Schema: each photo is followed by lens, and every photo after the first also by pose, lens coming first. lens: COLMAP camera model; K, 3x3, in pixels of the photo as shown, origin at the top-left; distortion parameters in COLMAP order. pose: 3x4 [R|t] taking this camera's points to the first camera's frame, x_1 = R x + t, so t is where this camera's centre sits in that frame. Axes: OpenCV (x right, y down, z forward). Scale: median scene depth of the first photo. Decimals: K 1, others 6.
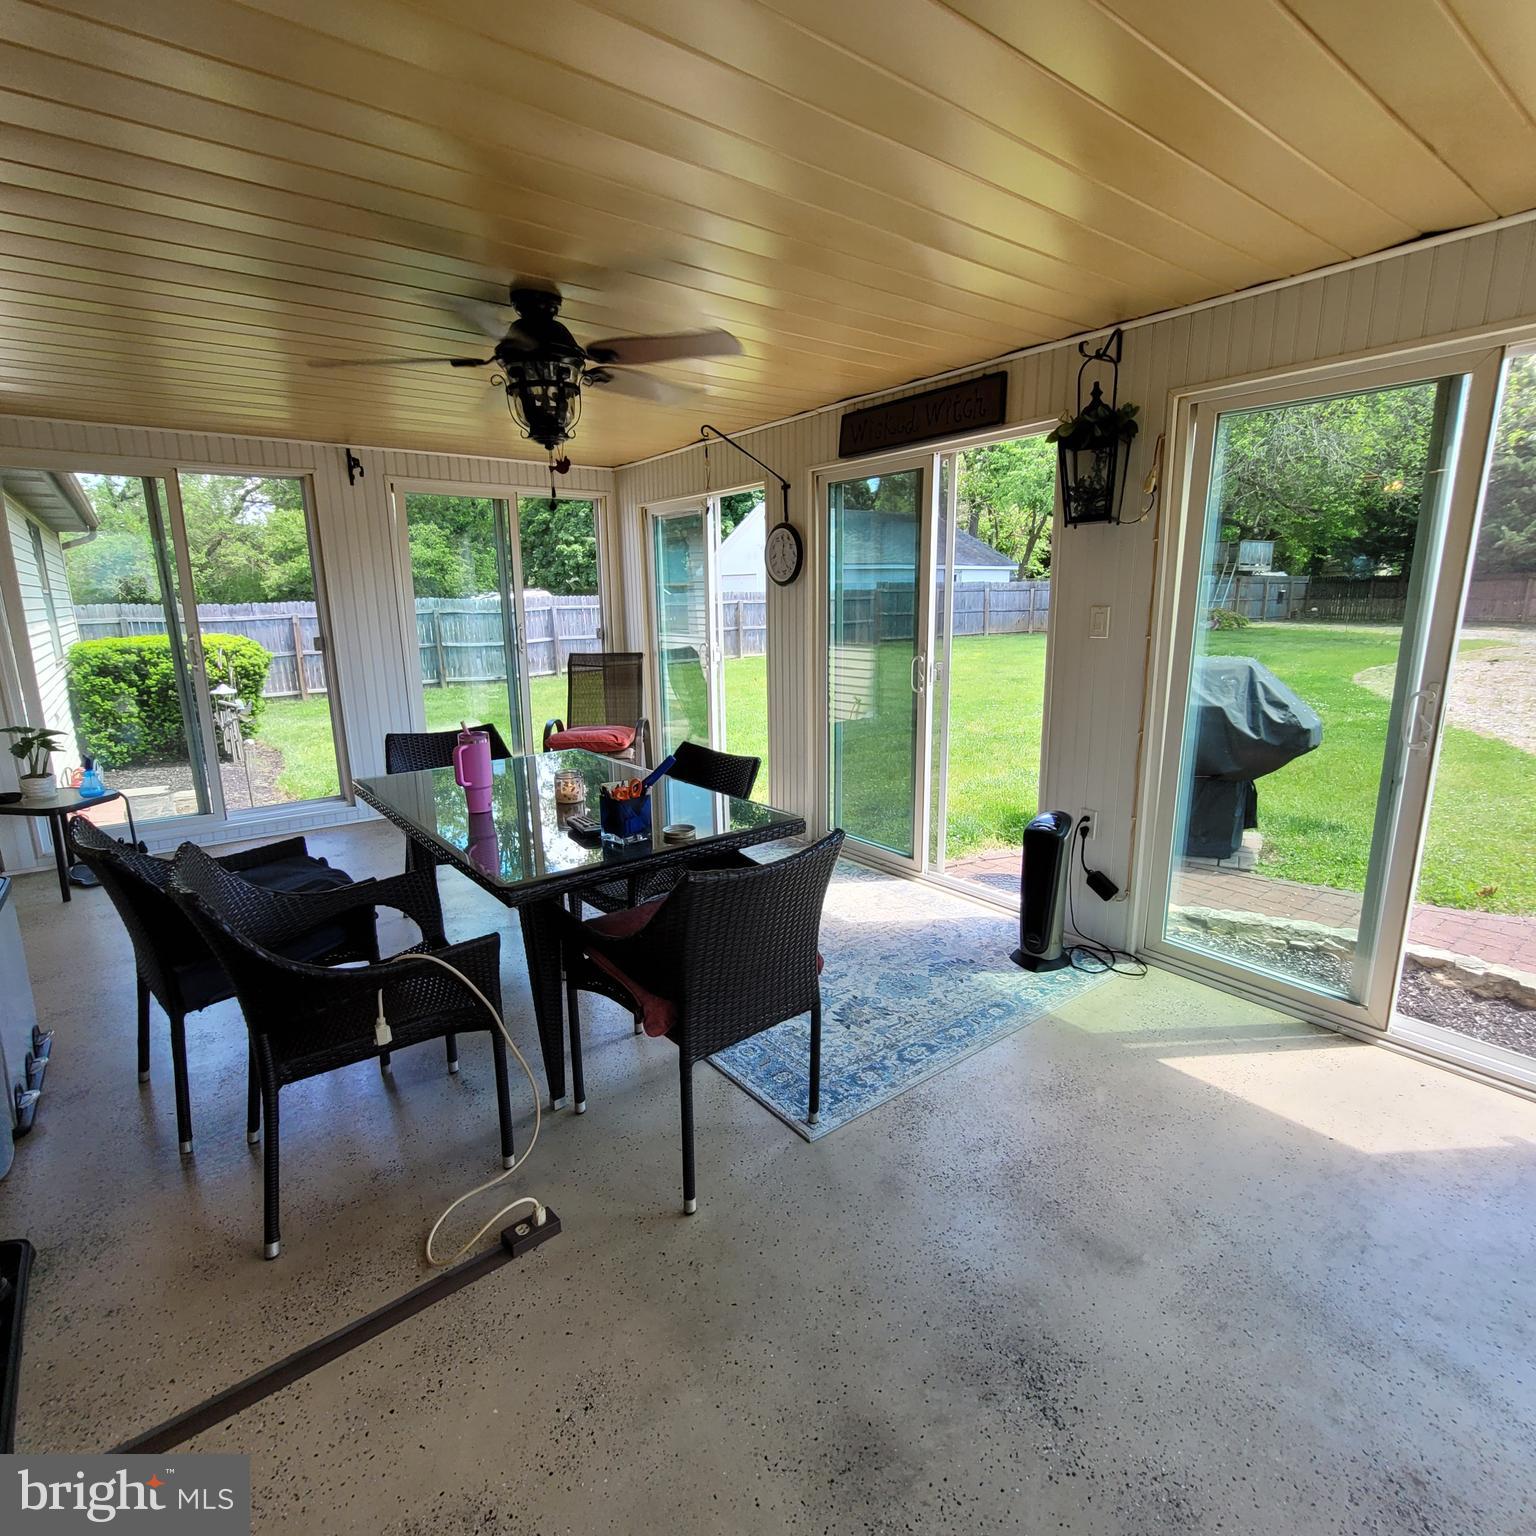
lens RADIAL K [[806.9, 0, 768.6], [0, 806.9, 765.2], [0, 0, 1]] dist [-0.000953, 0.000321]
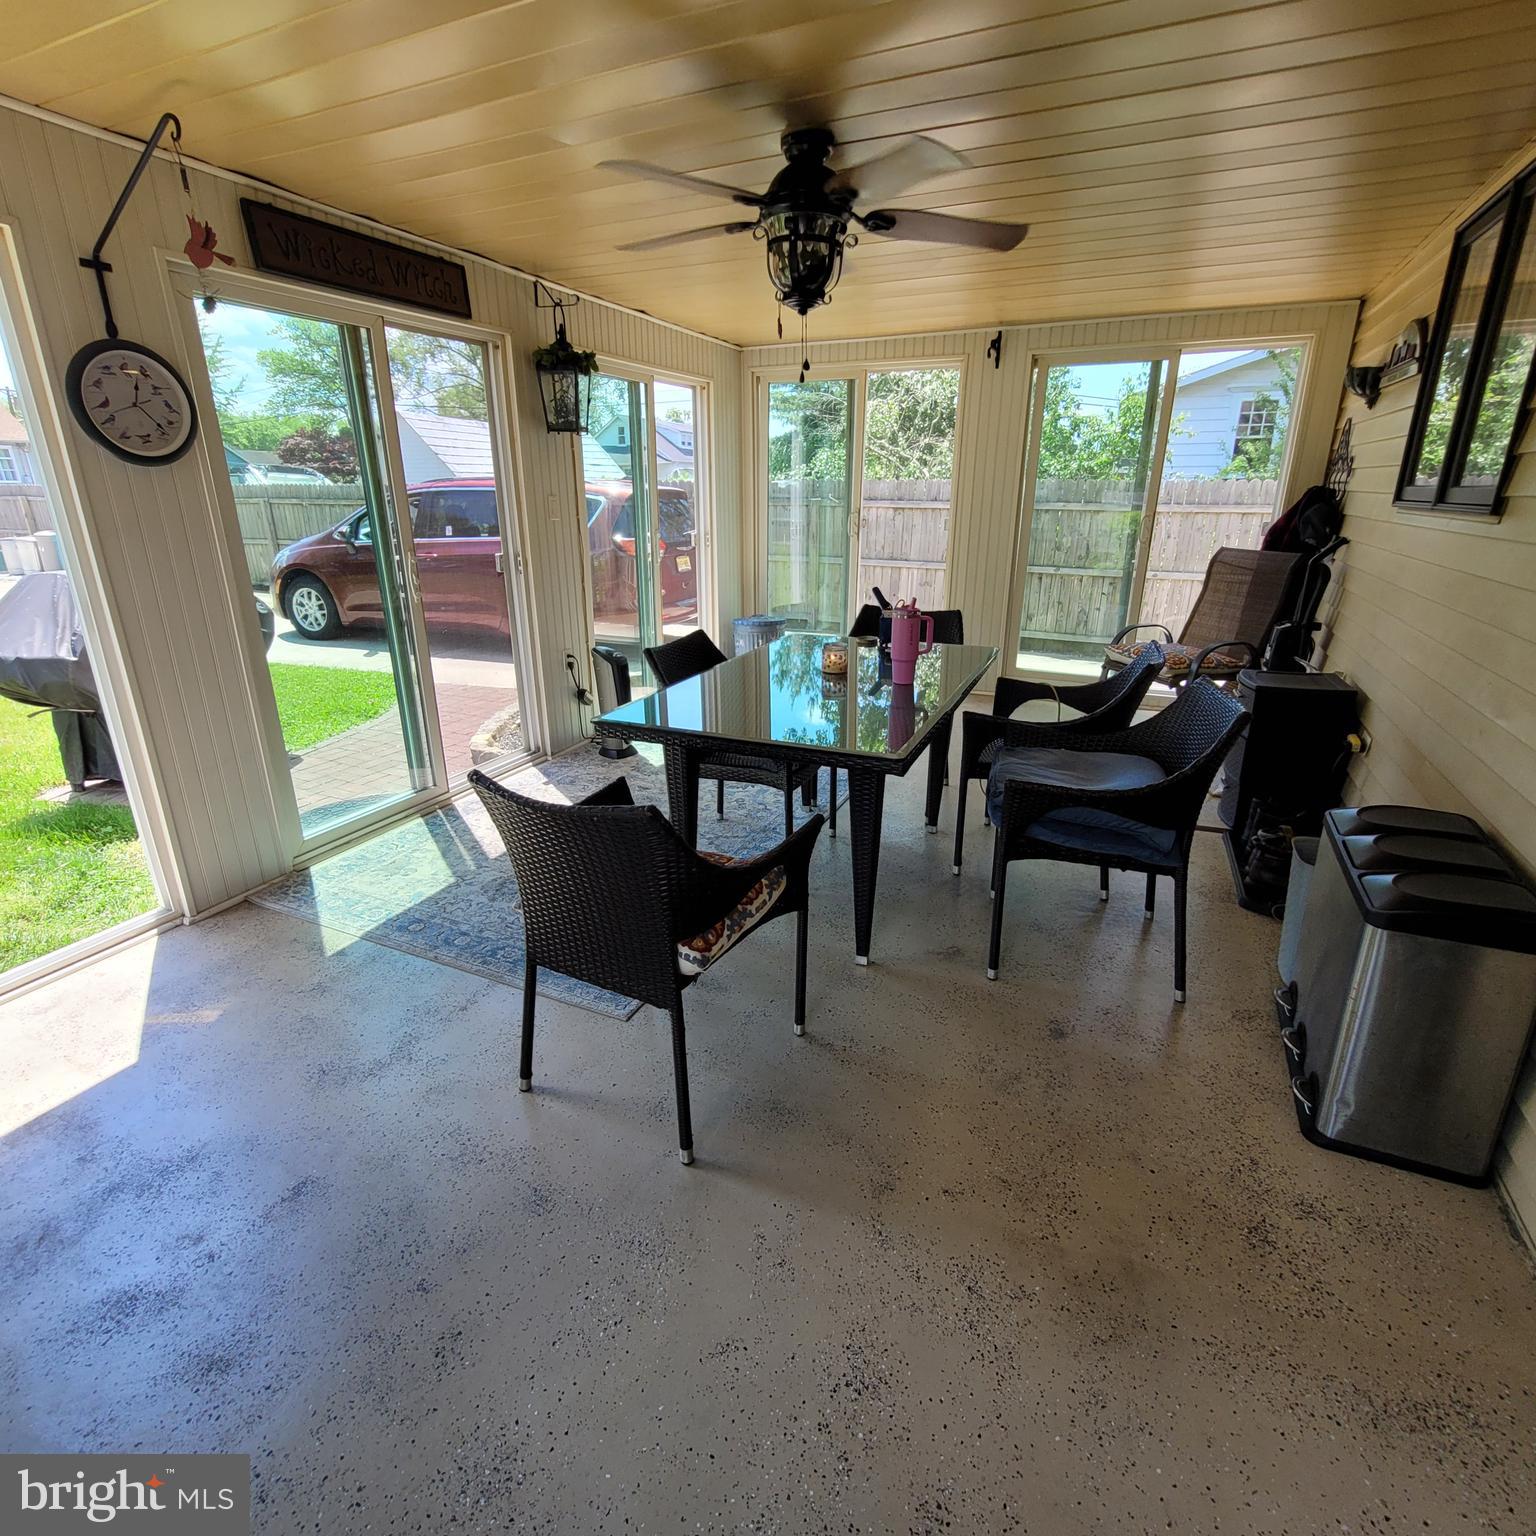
lens RADIAL K [[806.9, 0, 771.3], [0, 806.9, 762.6], [0, 0, 1]] dist [-0.000953, 0.000321]
pose [[-0.475348, -0.266893, 0.838339, -0.847042], [0.196558, 0.896576, 0.396884, -0.215692], [-0.857560, 0.353441, -0.373726, 1.126125]]
